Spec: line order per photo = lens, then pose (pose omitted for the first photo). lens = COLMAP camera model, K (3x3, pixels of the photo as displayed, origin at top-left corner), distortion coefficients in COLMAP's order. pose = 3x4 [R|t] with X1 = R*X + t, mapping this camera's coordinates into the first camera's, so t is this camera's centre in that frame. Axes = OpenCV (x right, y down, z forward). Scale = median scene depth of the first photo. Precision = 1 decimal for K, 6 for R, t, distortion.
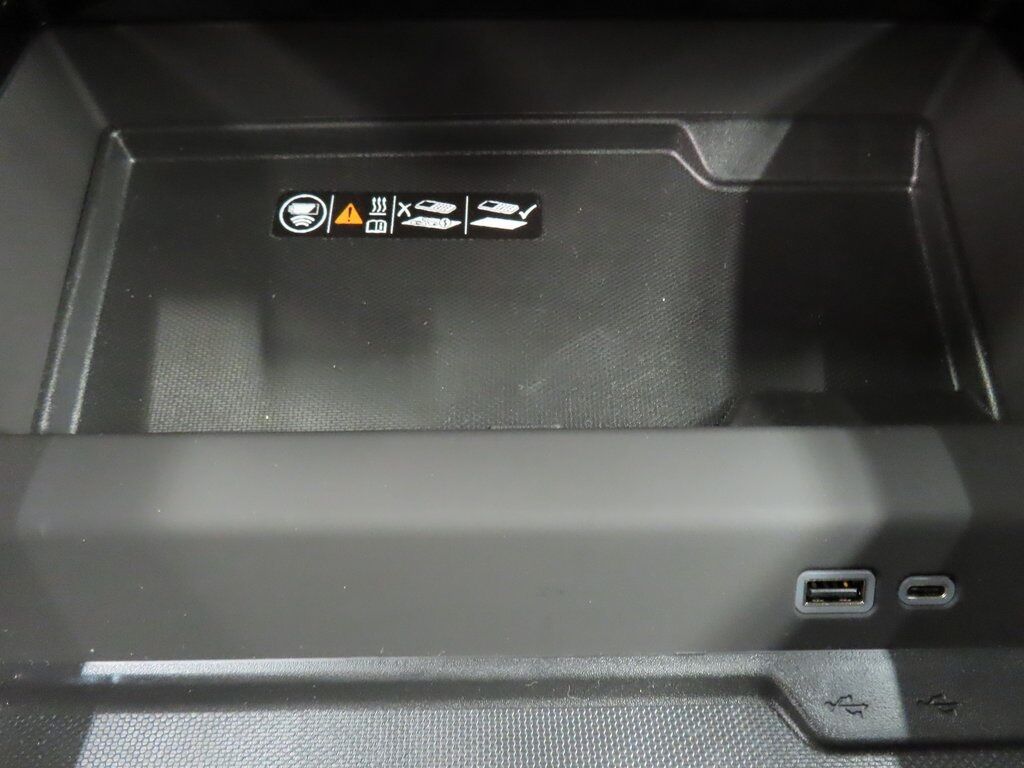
lens RADIAL K [[690.7, 0, 512.0], [0, 690.7, 384.0], [0, 0, 1]] dist [-0.022640, 0.001805]
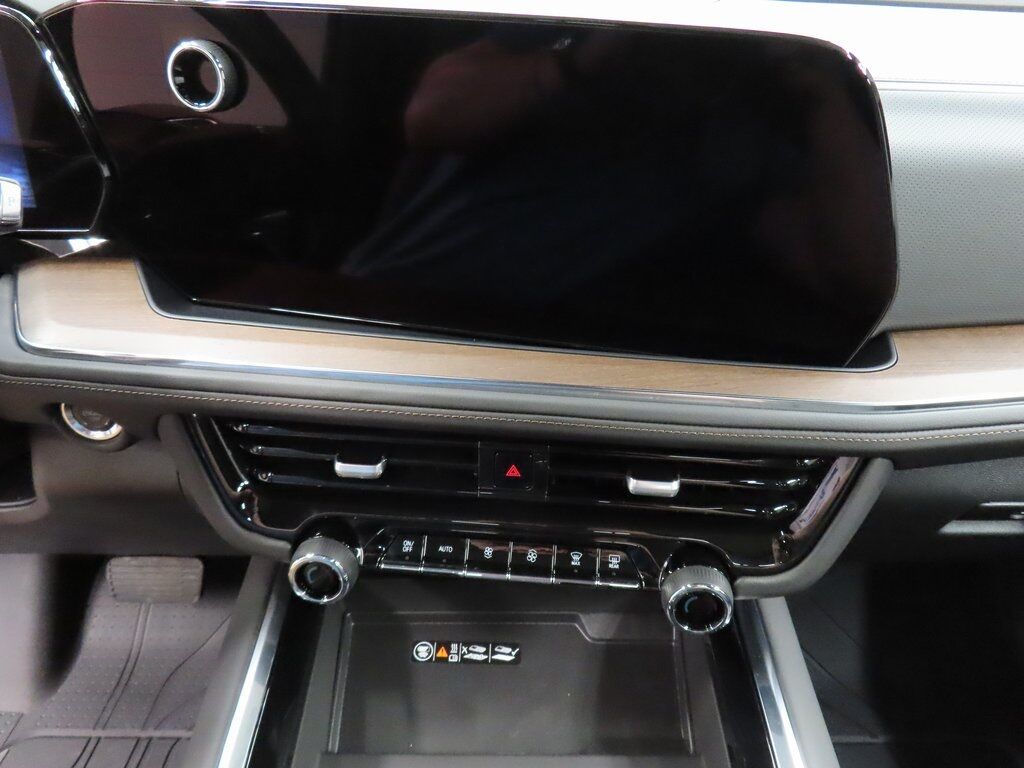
lens RADIAL K [[690.7, 0, 512.0], [0, 690.7, 384.0], [0, 0, 1]] dist [-0.022640, 0.001805]
pose [[0.998098, -0.013106, -0.060242, 0.169946], [-0.009375, 0.933515, -0.358415, -0.261197], [0.060934, 0.358298, 0.931617, -1.597589]]
